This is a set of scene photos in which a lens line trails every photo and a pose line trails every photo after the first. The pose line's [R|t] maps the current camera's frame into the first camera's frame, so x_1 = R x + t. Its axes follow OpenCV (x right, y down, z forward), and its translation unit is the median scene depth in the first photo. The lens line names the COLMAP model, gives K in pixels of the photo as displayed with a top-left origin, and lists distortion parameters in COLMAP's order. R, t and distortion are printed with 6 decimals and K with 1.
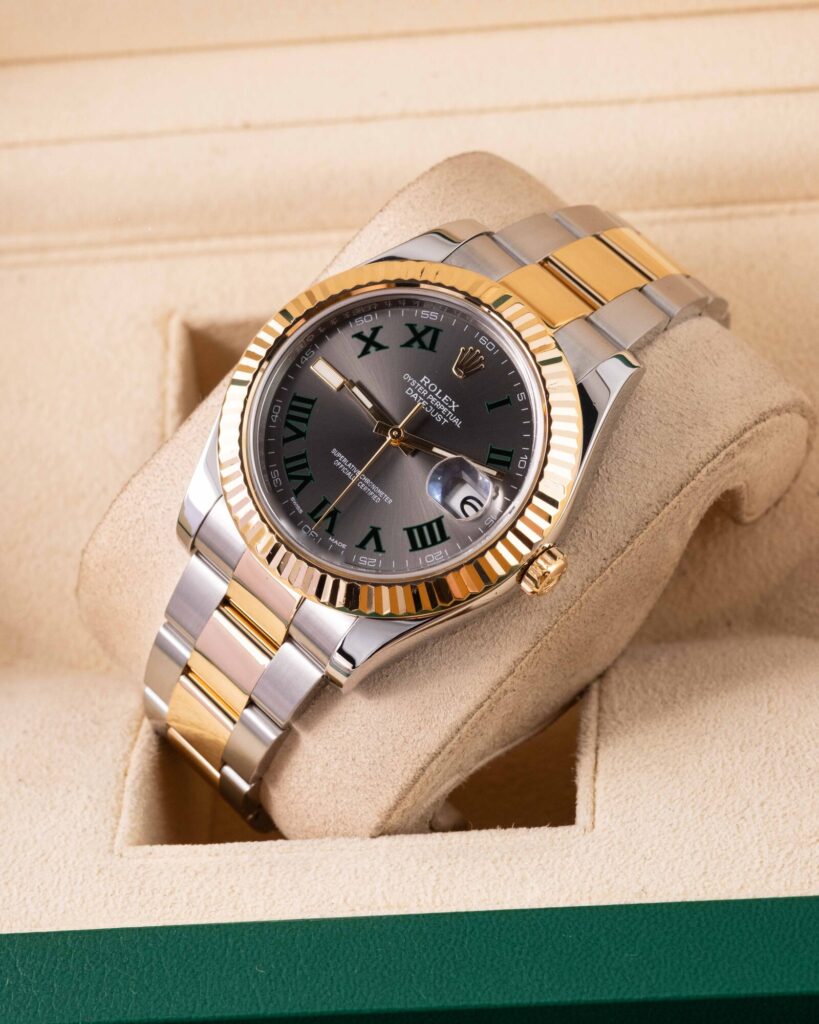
lens RADIAL K [[5723.1, 0, 462.2], [0, 5723.1, 499.7], [0, 0, 1]] dist [0.573864, 0.000000]
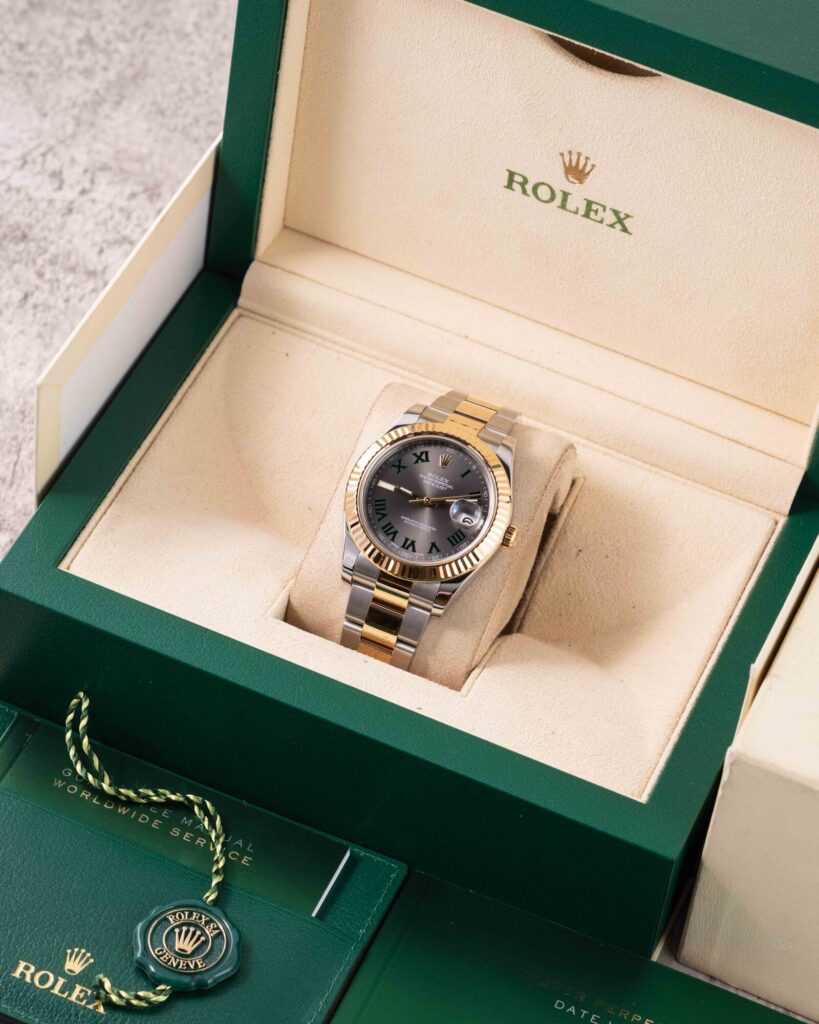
lens RADIAL K [[5723.1, 0, 411.3], [0, 5723.1, 512.7], [0, 0, 1]] dist [0.573864, 0.000000]
pose [[0.905867, 0.419584, -0.057911, 0.092104], [-0.420619, 0.907215, -0.006431, 0.014740], [0.049840, 0.030184, 0.998301, -1.083564]]
